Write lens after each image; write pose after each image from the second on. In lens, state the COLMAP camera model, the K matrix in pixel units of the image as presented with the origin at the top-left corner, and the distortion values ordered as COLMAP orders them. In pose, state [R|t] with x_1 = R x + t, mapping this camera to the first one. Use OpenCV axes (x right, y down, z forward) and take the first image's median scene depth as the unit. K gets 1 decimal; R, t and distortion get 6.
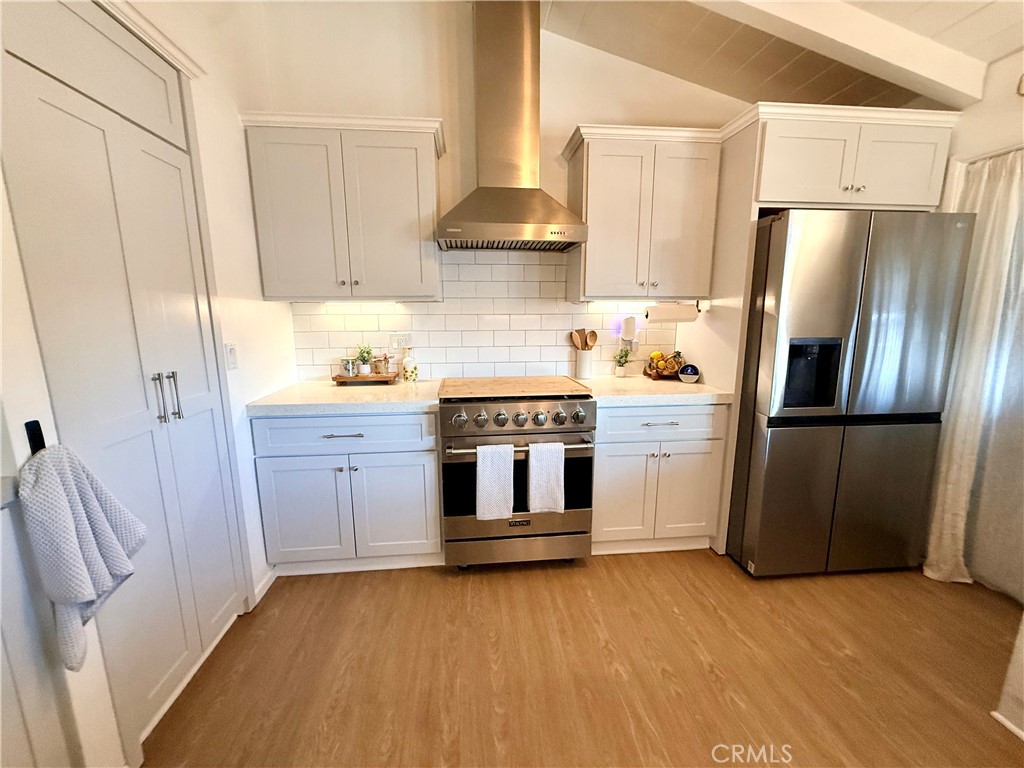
lens RADIAL K [[408.8, 0, 510.9], [0, 408.8, 381.7], [0, 0, 1]] dist [-0.000006, 0.000002]
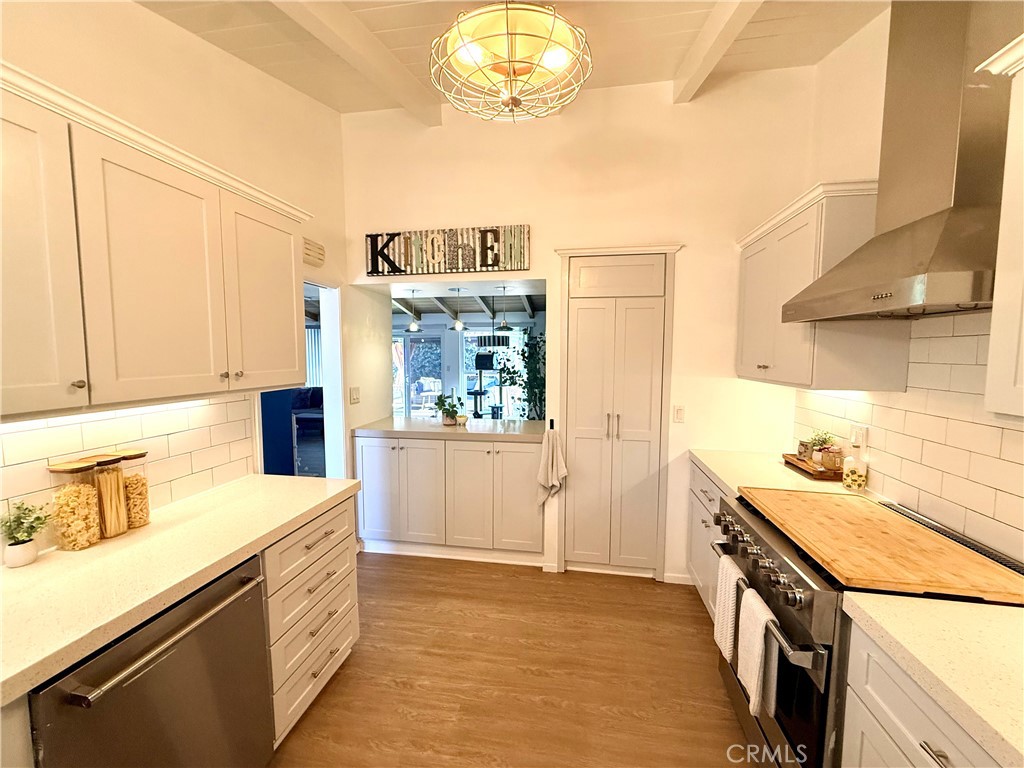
lens RADIAL K [[408.8, 0, 510.9], [0, 408.8, 381.7], [0, 0, 1]] dist [-0.000006, 0.000002]
pose [[-0.269792, 0.069534, -0.960405, 0.809380], [-0.169030, 0.978483, 0.118325, -0.218596], [0.947967, 0.194260, -0.252234, 0.654476]]
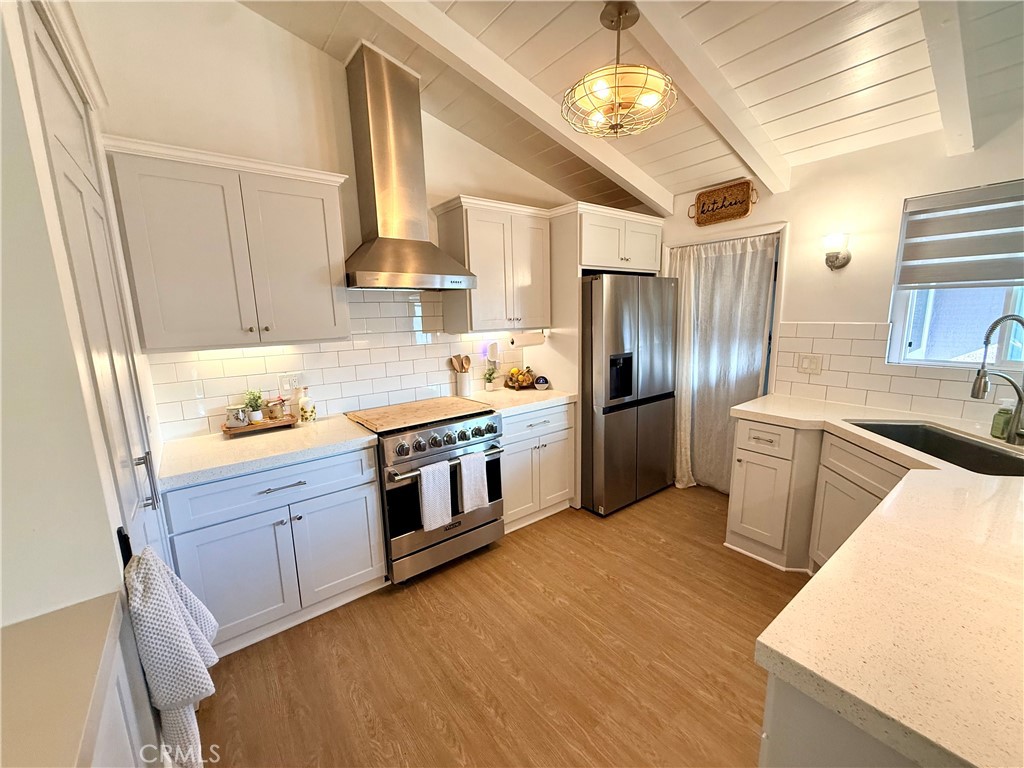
lens RADIAL K [[408.8, 0, 510.9], [0, 408.8, 381.7], [0, 0, 1]] dist [-0.000006, 0.000002]
pose [[0.850493, -0.106459, 0.515101, -0.397748], [0.114535, 0.993287, 0.016177, -0.067135], [-0.513365, 0.045239, 0.856977, -0.117607]]
